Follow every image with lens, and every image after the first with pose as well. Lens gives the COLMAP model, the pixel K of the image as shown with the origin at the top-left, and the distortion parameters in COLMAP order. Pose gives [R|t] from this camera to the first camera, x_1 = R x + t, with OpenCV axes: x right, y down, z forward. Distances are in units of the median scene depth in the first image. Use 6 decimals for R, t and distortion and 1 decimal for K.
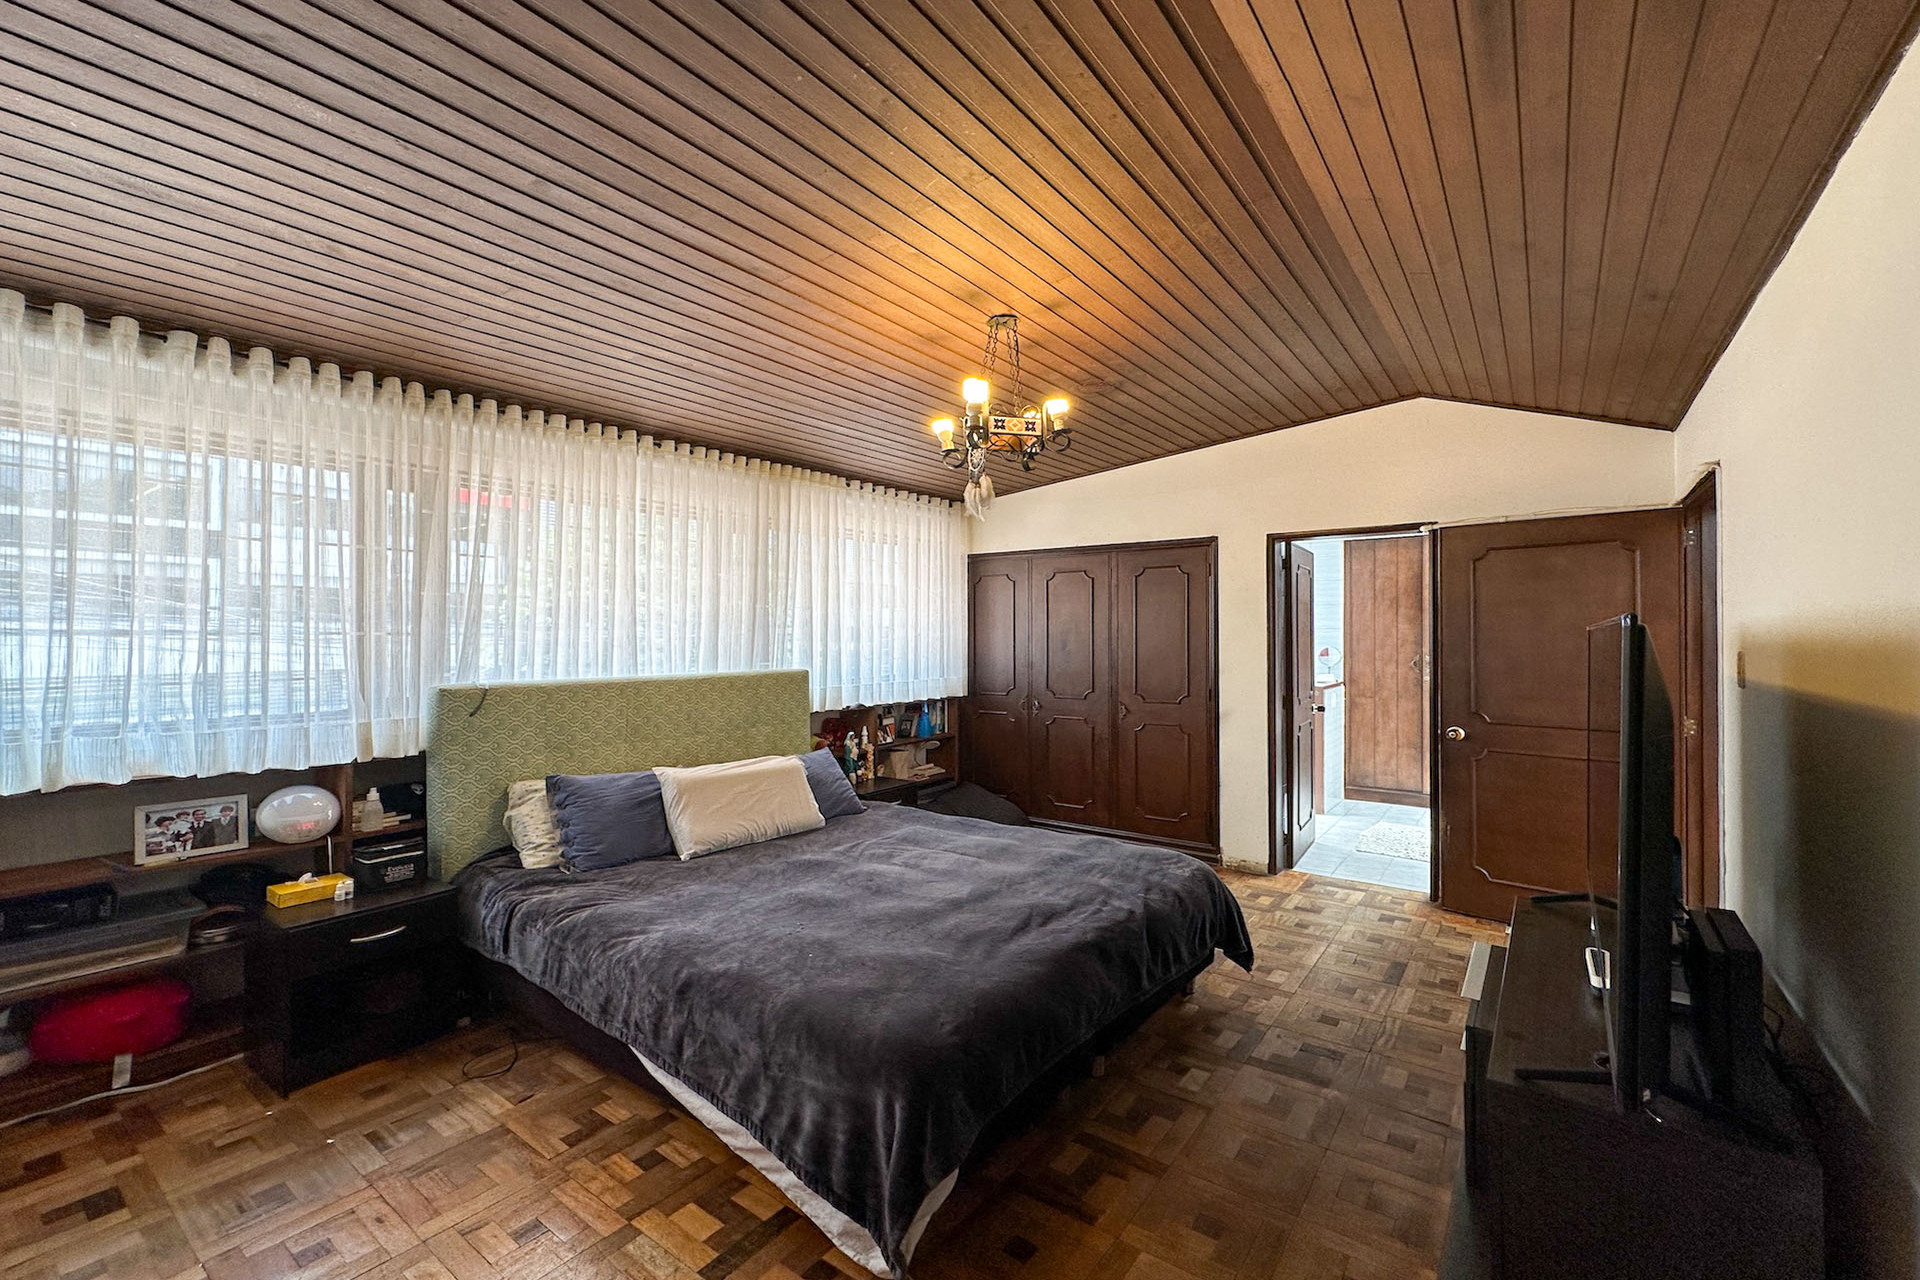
lens RADIAL K [[798.4, 0, 954.6], [0, 798.4, 636.0], [0, 0, 1]] dist [-0.003657, 0.000070]
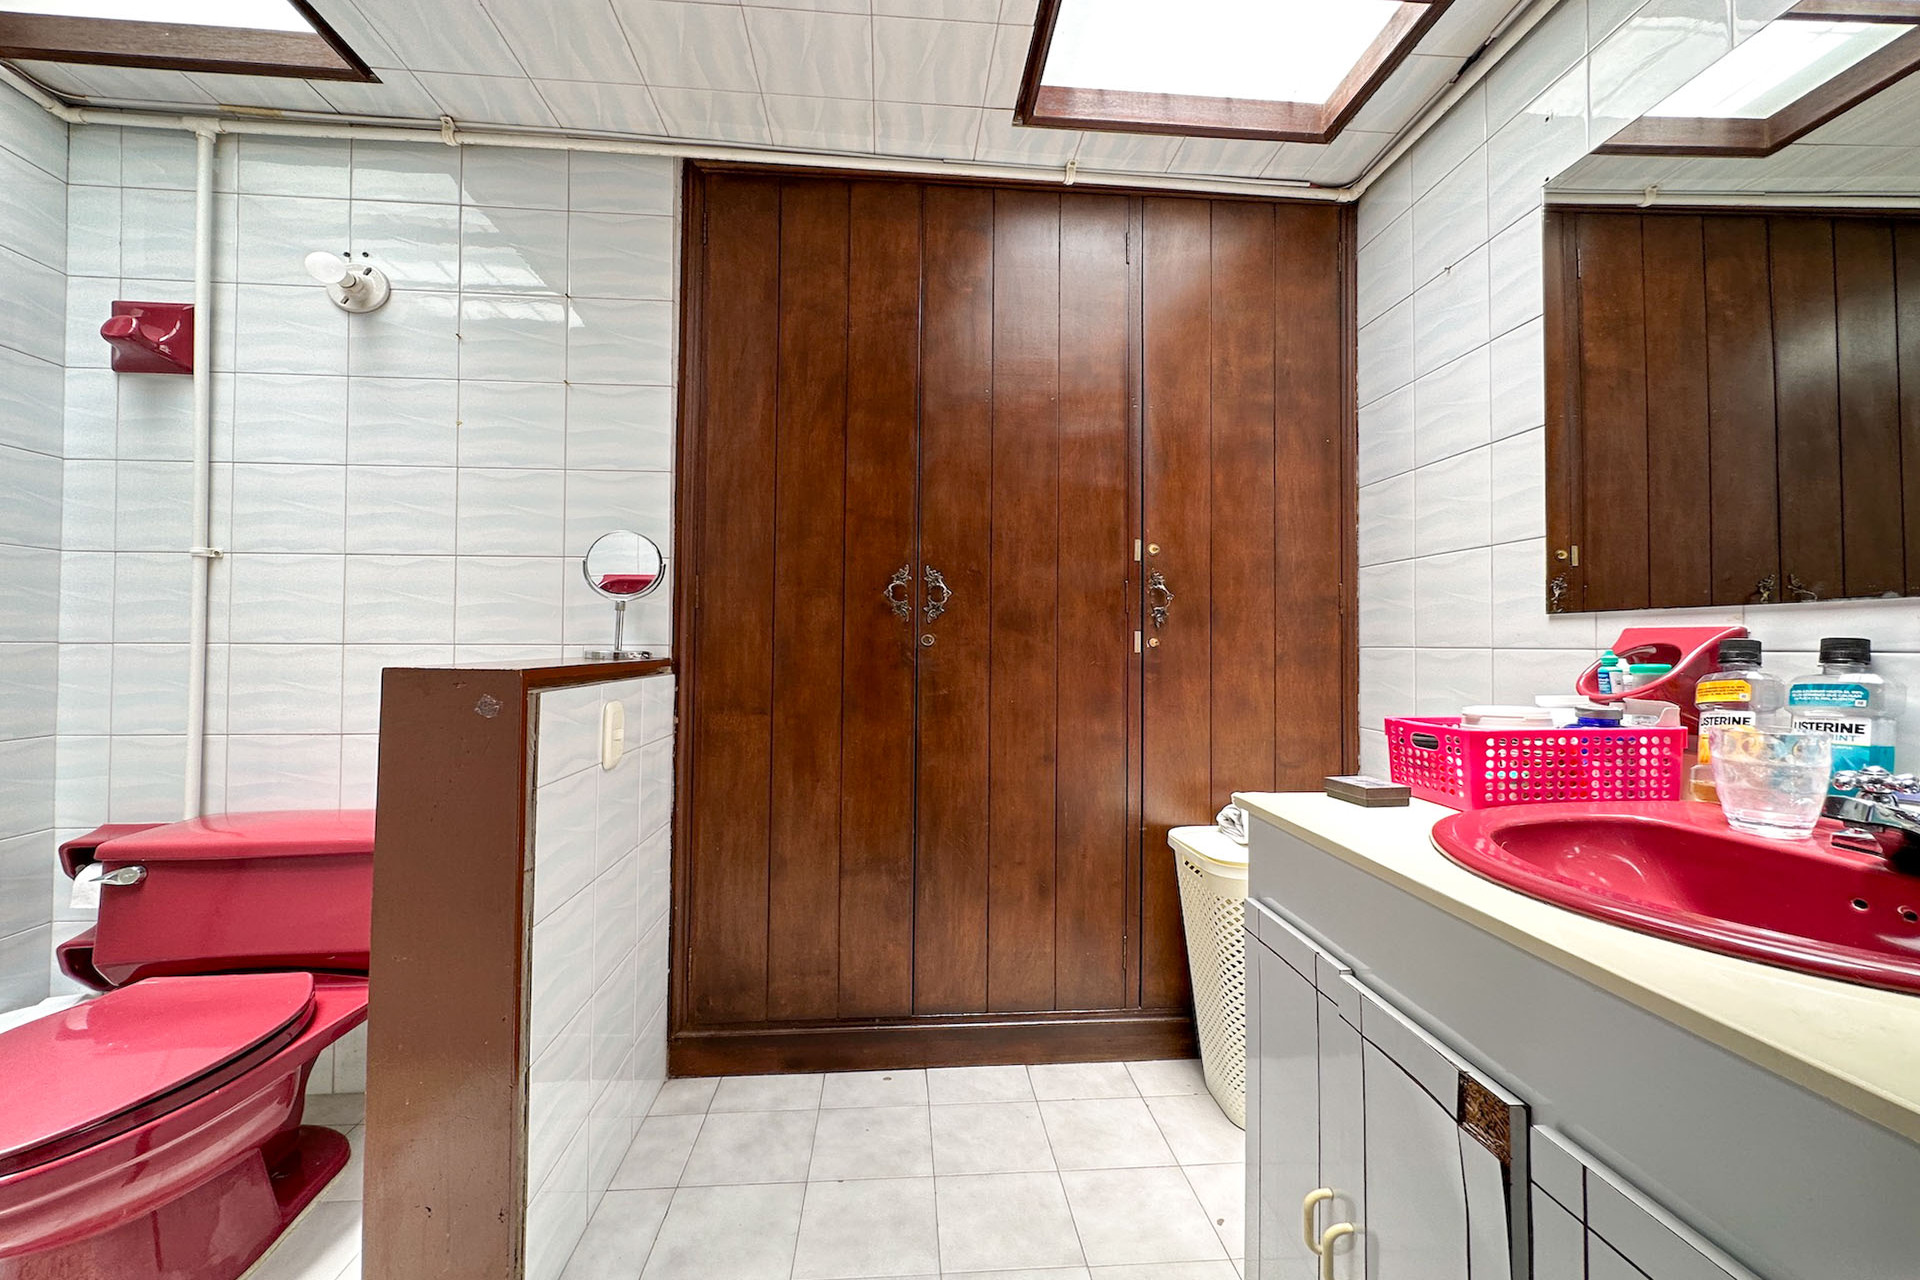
lens RADIAL K [[798.4, 0, 961.7], [0, 798.4, 632.5], [0, 0, 1]] dist [-0.003657, 0.000070]
pose [[0.750262, 0.017463, 0.660910, 0.385493], [-0.012756, 0.999847, -0.011938, 0.051315], [-0.661018, 0.000526, 0.750370, 0.735452]]
